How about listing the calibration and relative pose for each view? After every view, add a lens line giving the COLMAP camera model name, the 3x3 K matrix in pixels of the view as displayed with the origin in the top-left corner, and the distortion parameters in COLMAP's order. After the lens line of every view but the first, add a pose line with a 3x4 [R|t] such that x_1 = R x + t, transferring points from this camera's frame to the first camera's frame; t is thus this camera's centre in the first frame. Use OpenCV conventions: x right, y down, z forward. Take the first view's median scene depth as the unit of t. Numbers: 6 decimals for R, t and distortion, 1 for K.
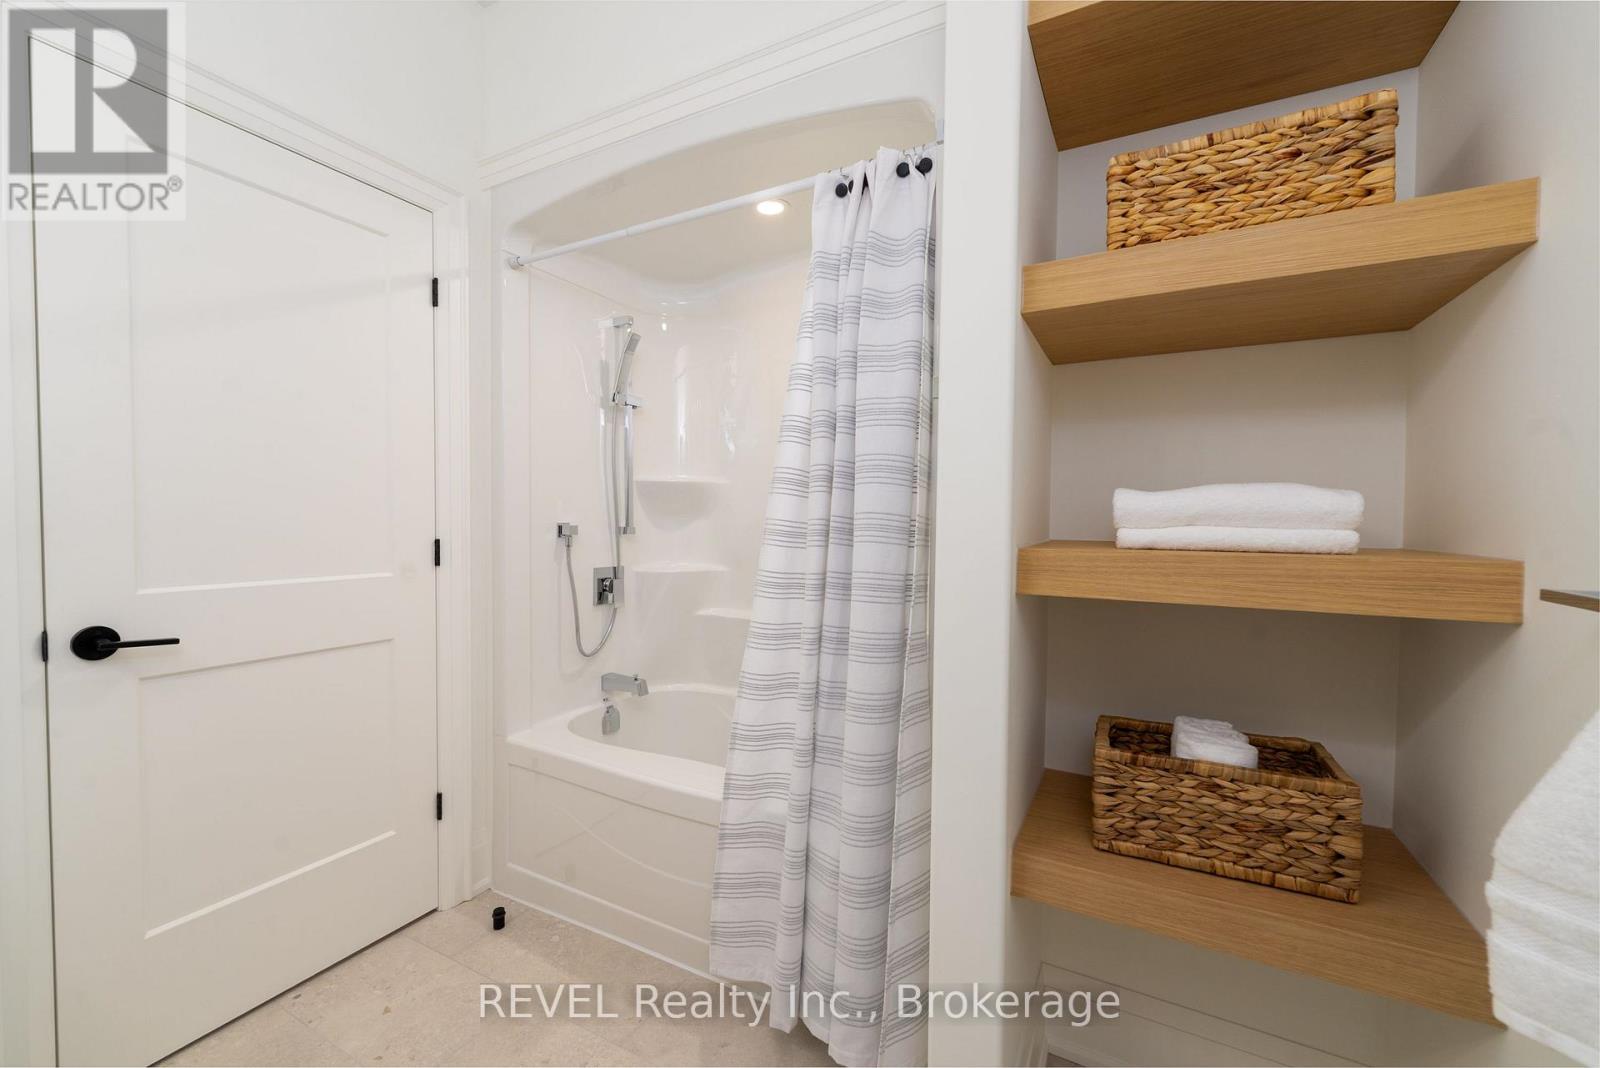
lens RADIAL K [[643.8, 0, 800.0], [0, 643.8, 538.3], [0, 0, 1]] dist [0.000386, -0.000716]
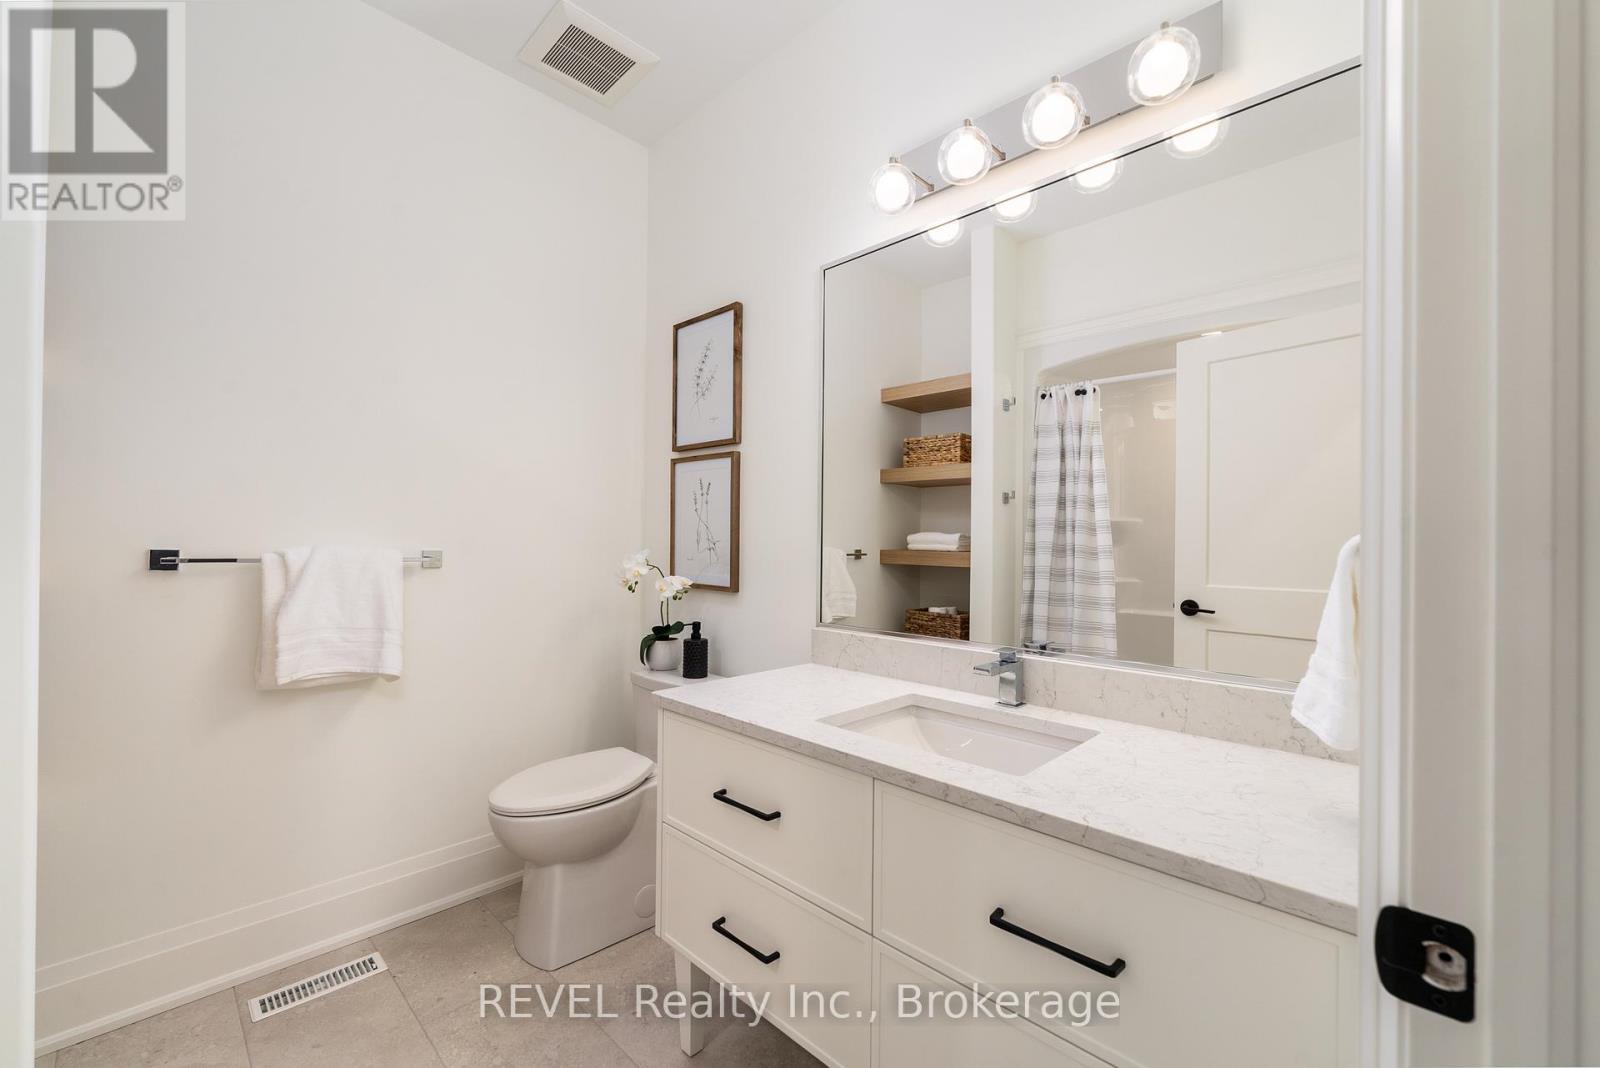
lens RADIAL K [[643.8, 0, 800.0], [0, 643.8, 538.3], [0, 0, 1]] dist [0.000386, -0.000716]
pose [[-0.280078, -0.013292, -0.959885, 4.247332], [-0.037831, 0.999280, -0.002799, -0.016847], [0.959231, 0.035529, -0.280380, 1.365327]]
